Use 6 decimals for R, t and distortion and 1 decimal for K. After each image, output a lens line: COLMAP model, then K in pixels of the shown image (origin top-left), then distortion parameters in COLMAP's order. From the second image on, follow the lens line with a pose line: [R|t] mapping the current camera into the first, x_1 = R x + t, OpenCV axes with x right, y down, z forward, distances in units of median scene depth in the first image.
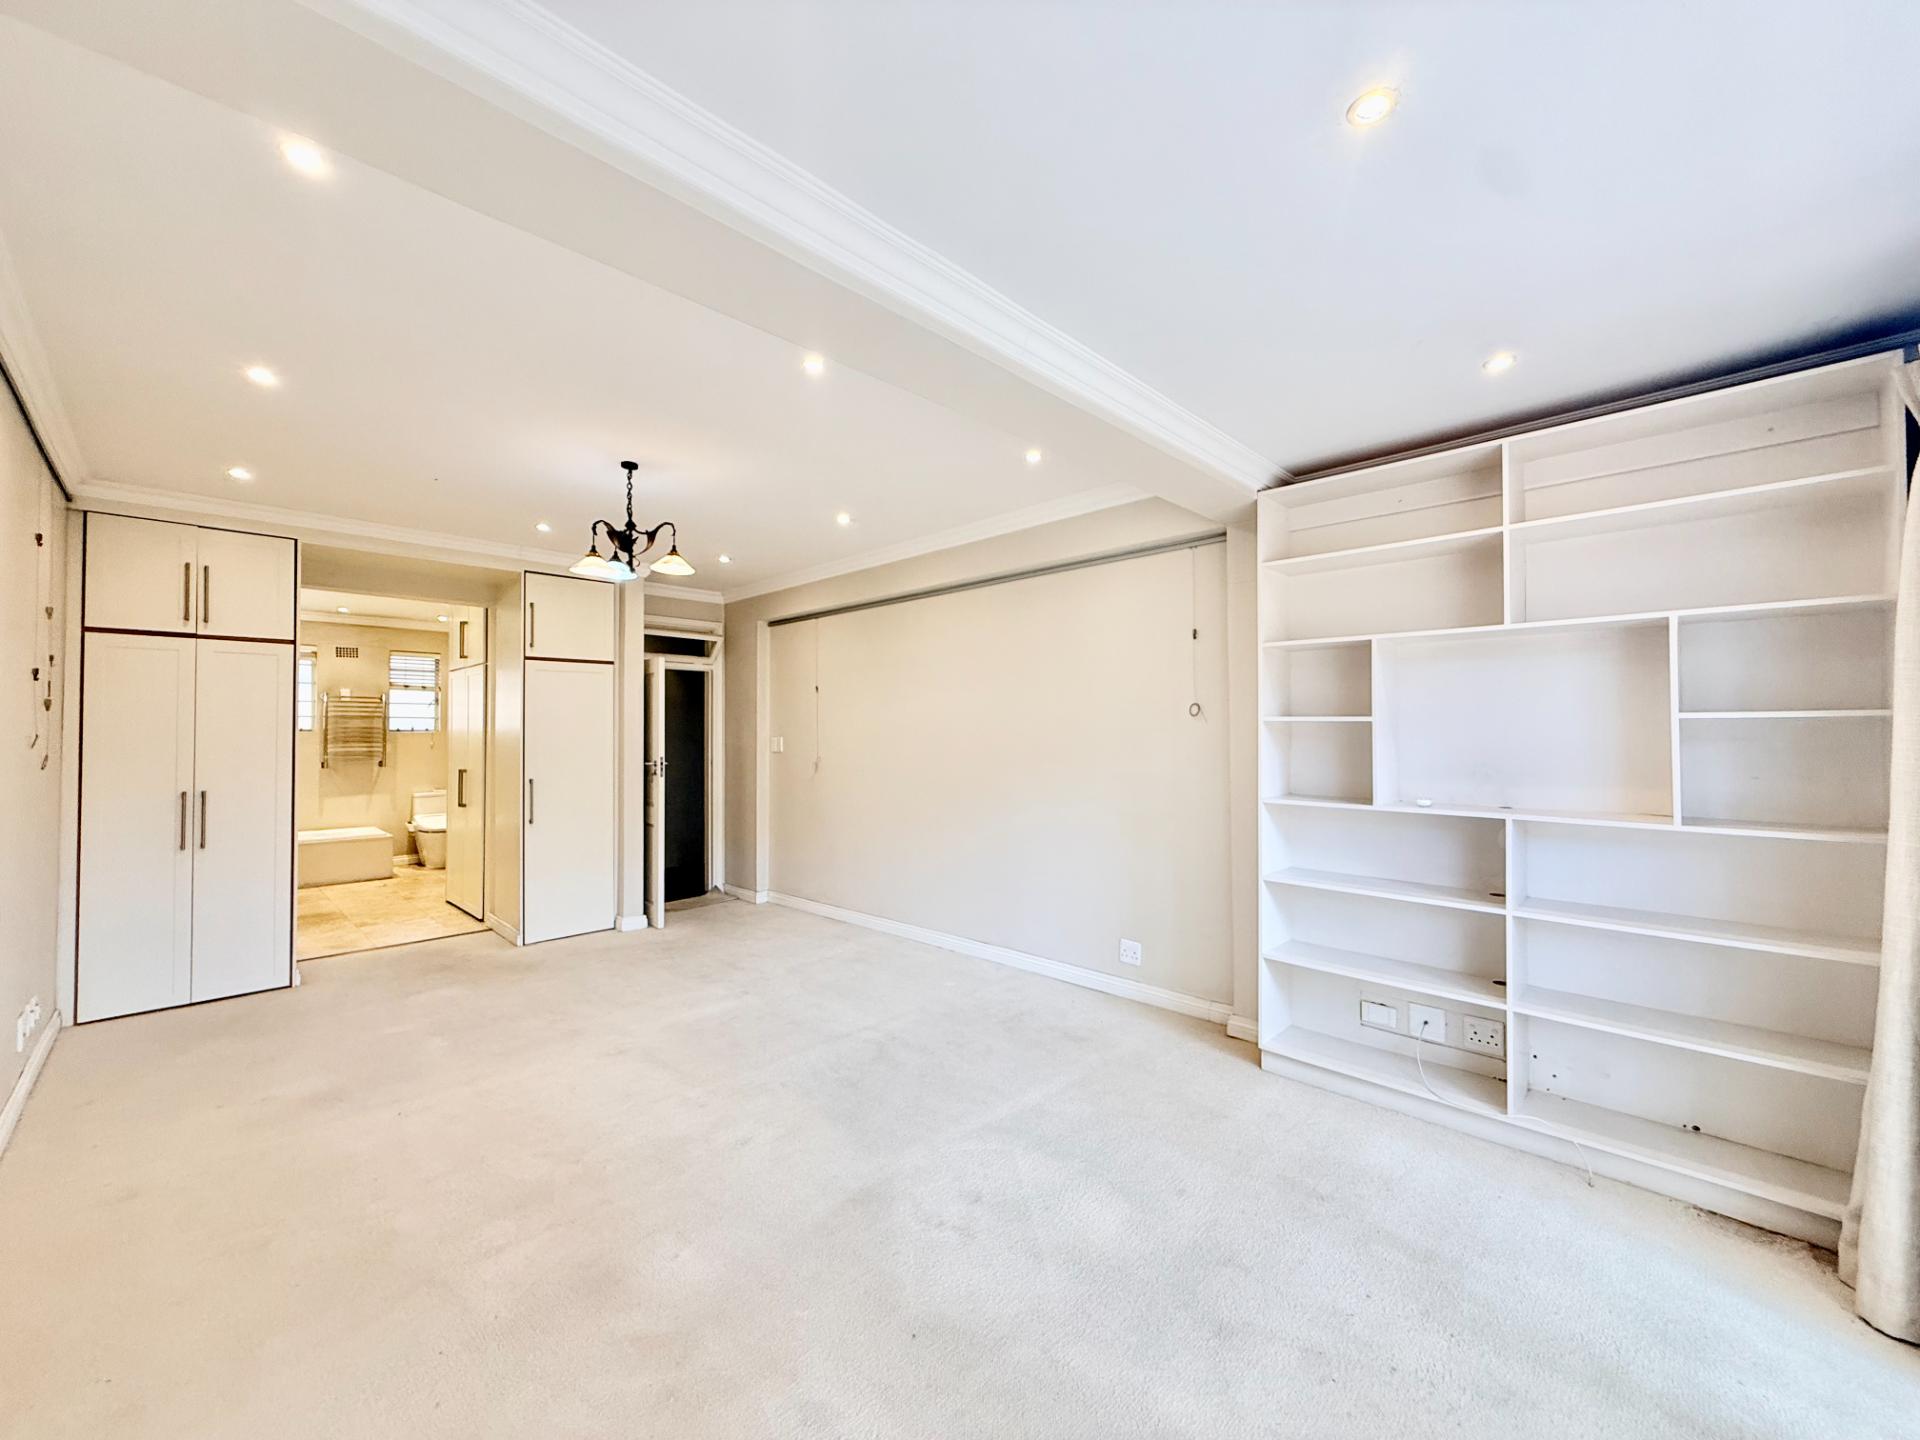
lens RADIAL K [[758.6, 0, 960.0], [0, 758.6, 720.0], [0, 0, 1]] dist [0.001010, -0.000423]
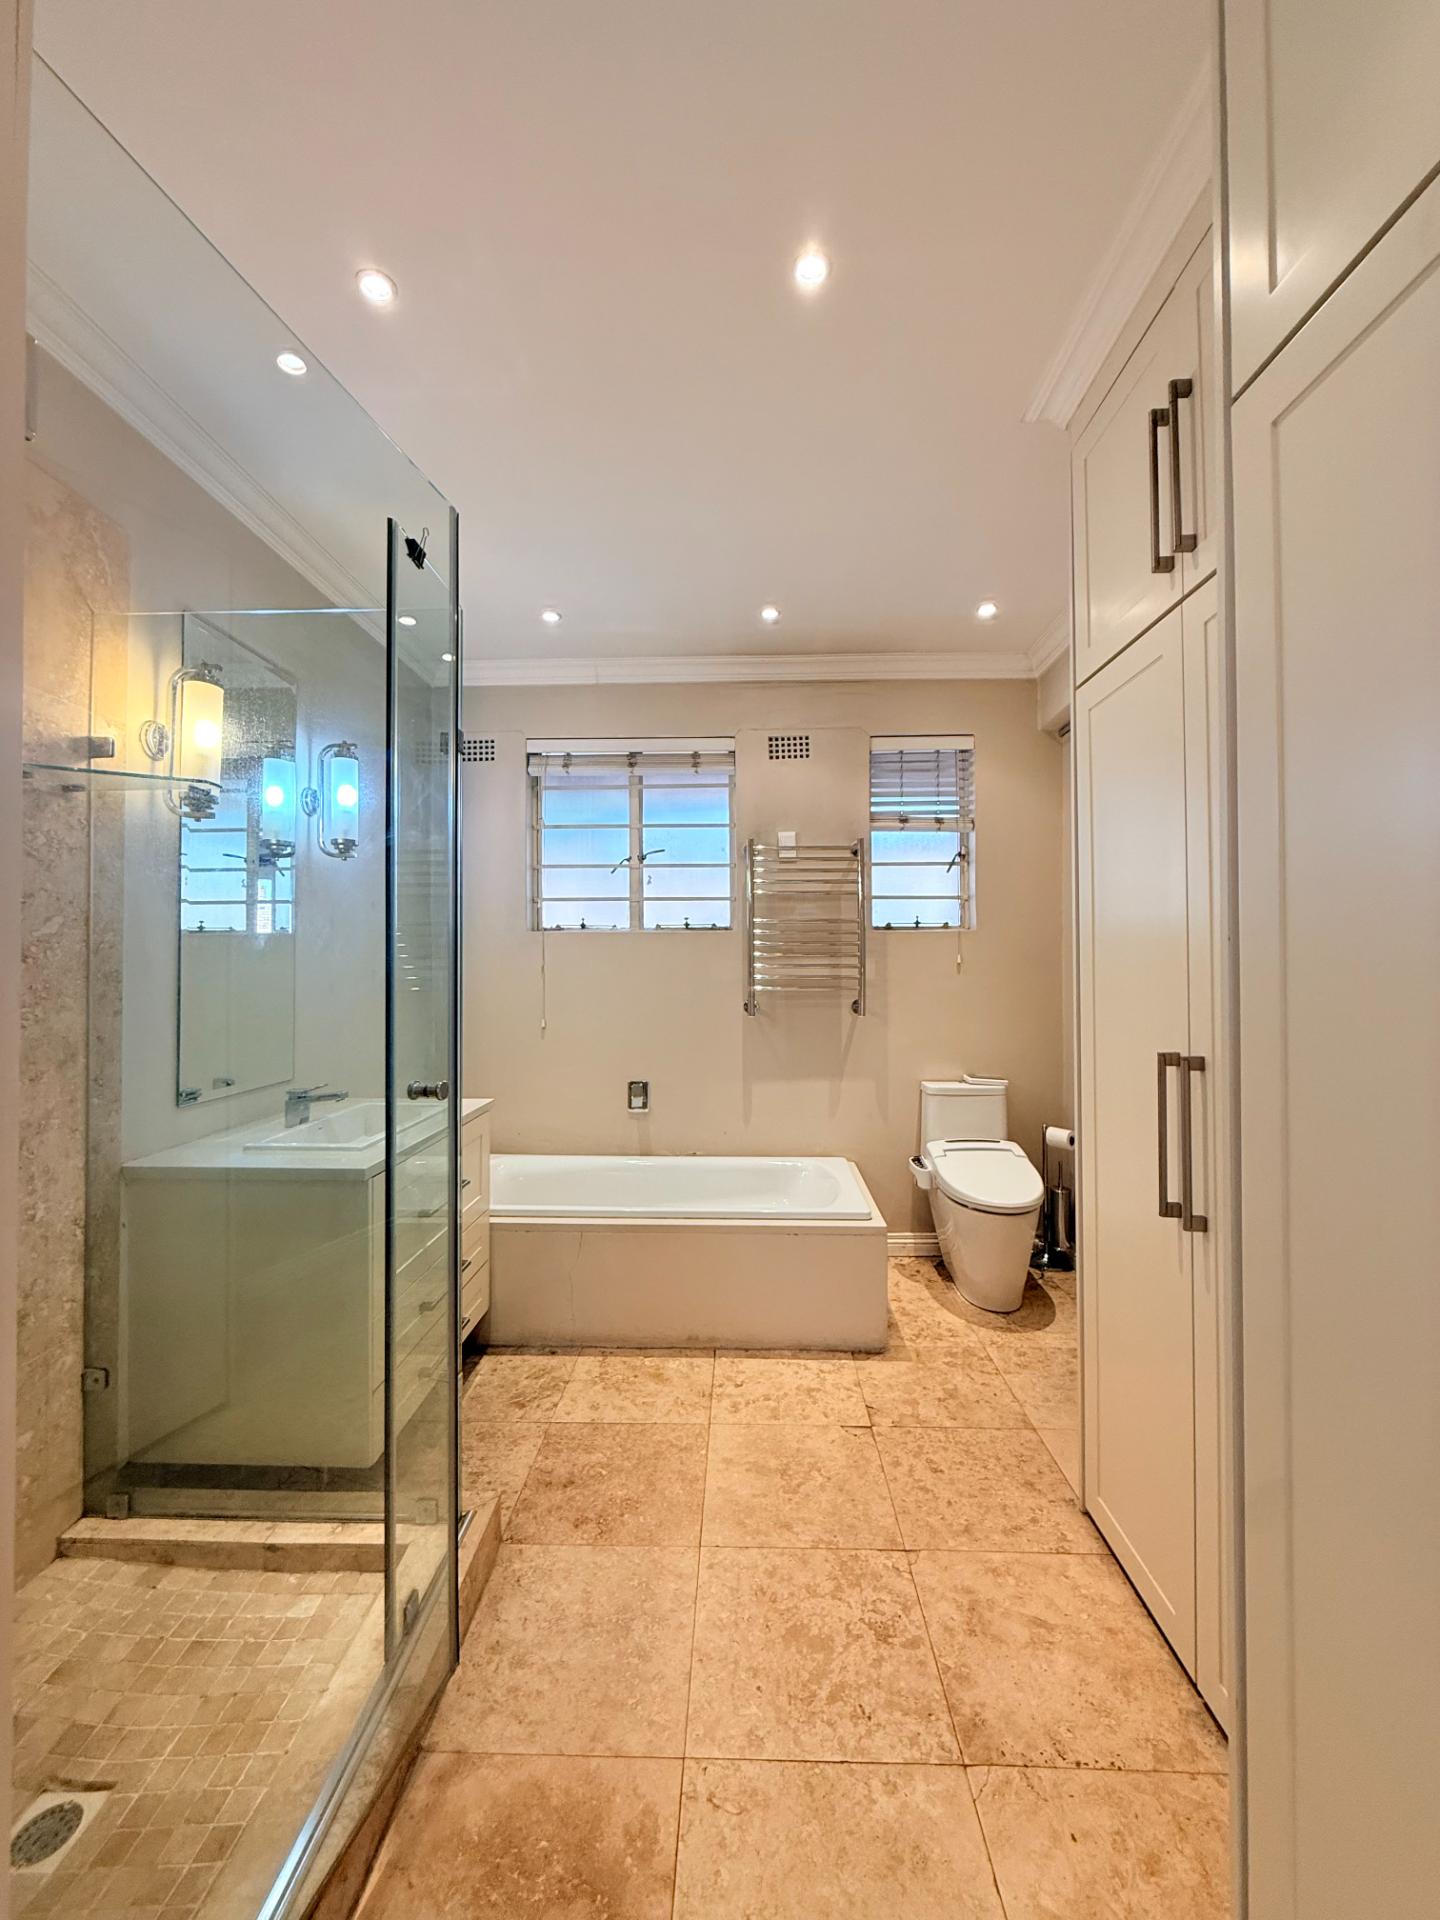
lens RADIAL K [[758.6, 0, 720.0], [0, 758.6, 960.0], [0, 0, 1]] dist [0.001010, -0.000423]
pose [[0.670754, -0.003679, -0.741671, -1.031901], [0.015057, 0.999849, 0.008658, 0.055672], [0.741527, -0.016975, 0.670708, 1.363346]]
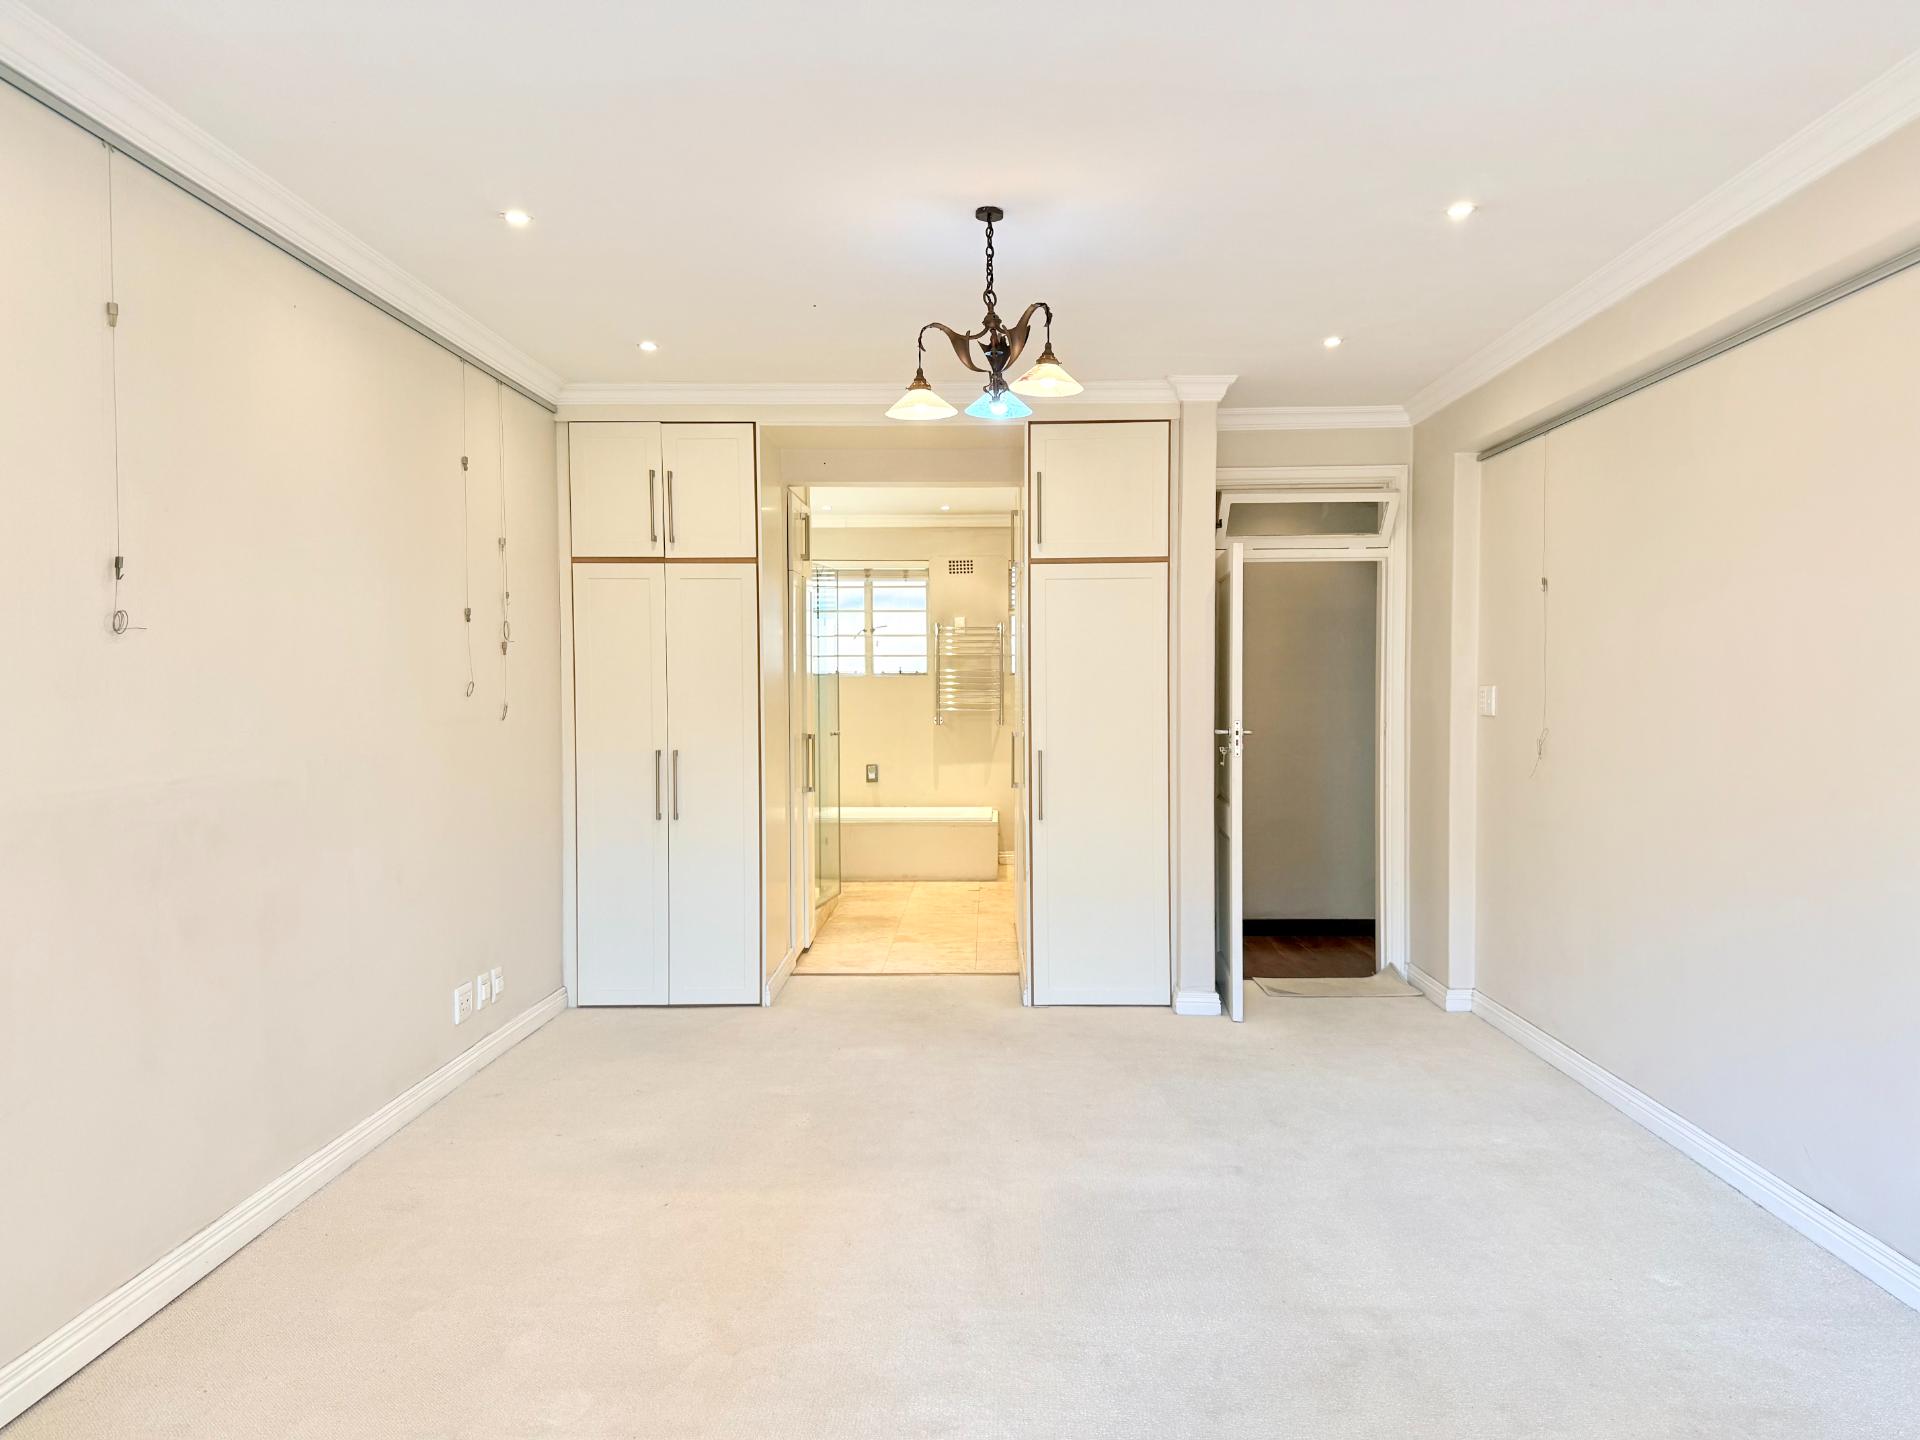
lens RADIAL K [[1348.4, 0, 965.8], [0, 1348.4, 725.2], [0, 0, 1]] dist [0.112917, -0.147044]
pose [[0.682666, 0.025083, -0.730300, 0.287170], [0.014456, 0.998752, 0.047816, 0.001644], [0.730587, -0.043199, 0.681451, 0.233038]]
